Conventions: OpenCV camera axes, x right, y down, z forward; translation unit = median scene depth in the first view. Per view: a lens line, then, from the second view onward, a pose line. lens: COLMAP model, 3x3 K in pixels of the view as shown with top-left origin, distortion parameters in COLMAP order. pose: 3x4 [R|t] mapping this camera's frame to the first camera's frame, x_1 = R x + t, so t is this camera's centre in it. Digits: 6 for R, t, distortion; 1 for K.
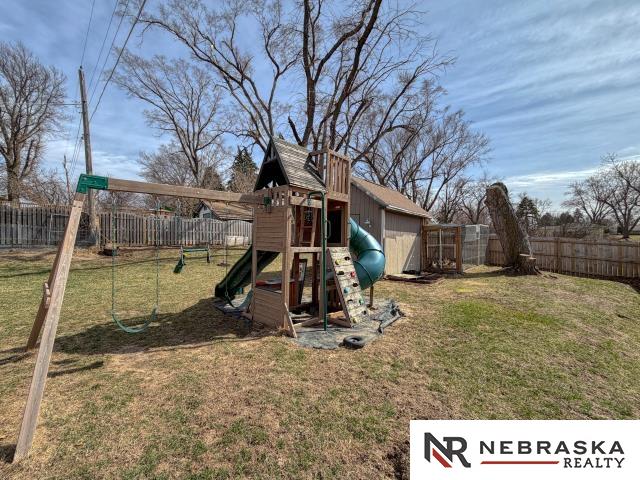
lens RADIAL K [[254.5, 0, 320.2], [0, 254.5, 242.7], [0, 0, 1]] dist [0.002101, -0.000265]
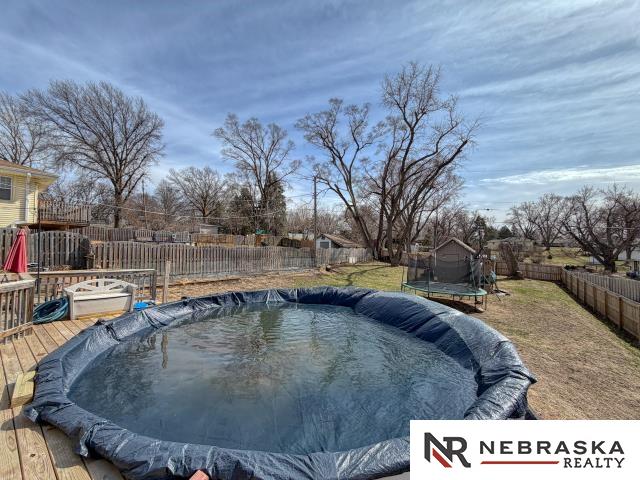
lens RADIAL K [[254.5, 0, 319.2], [0, 254.5, 241.8], [0, 0, 1]] dist [0.002101, -0.000265]
pose [[0.989056, 0.011016, 0.147131, -0.163187], [-0.007686, 0.999702, -0.023182, -0.018474], [-0.147342, 0.021797, 0.988845, -0.126656]]
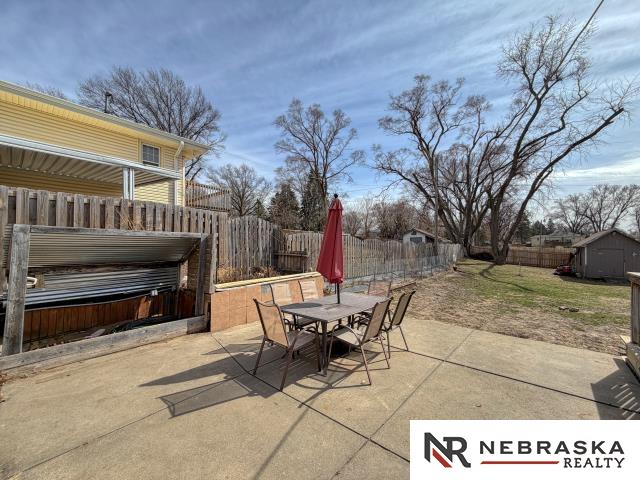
lens RADIAL K [[254.5, 0, 318.4], [0, 254.5, 239.4], [0, 0, 1]] dist [0.002101, -0.000265]
pose [[0.994516, -0.003141, 0.104539, -0.259268], [0.006366, 0.999514, -0.030531, -0.015360], [-0.104392, 0.031029, 0.994052, -0.070520]]
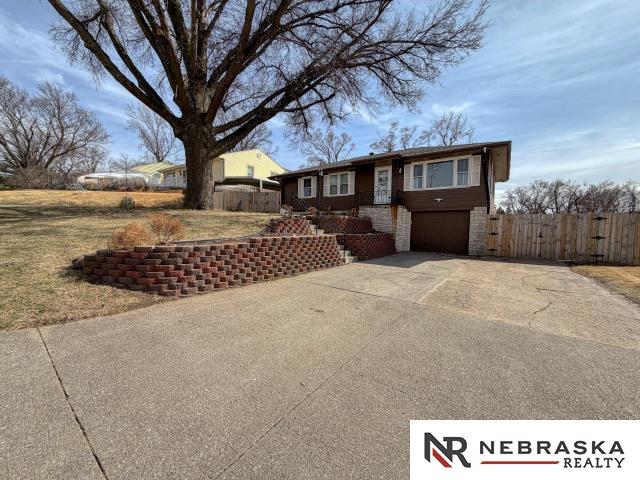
lens RADIAL K [[254.5, 0, 324.5], [0, 254.5, 241.0], [0, 0, 1]] dist [0.002101, -0.000265]
pose [[0.984955, 0.010142, 0.172514, -0.347513], [-0.020165, 0.998202, 0.056451, 0.003692], [-0.171631, -0.059081, 0.983388, -0.328504]]
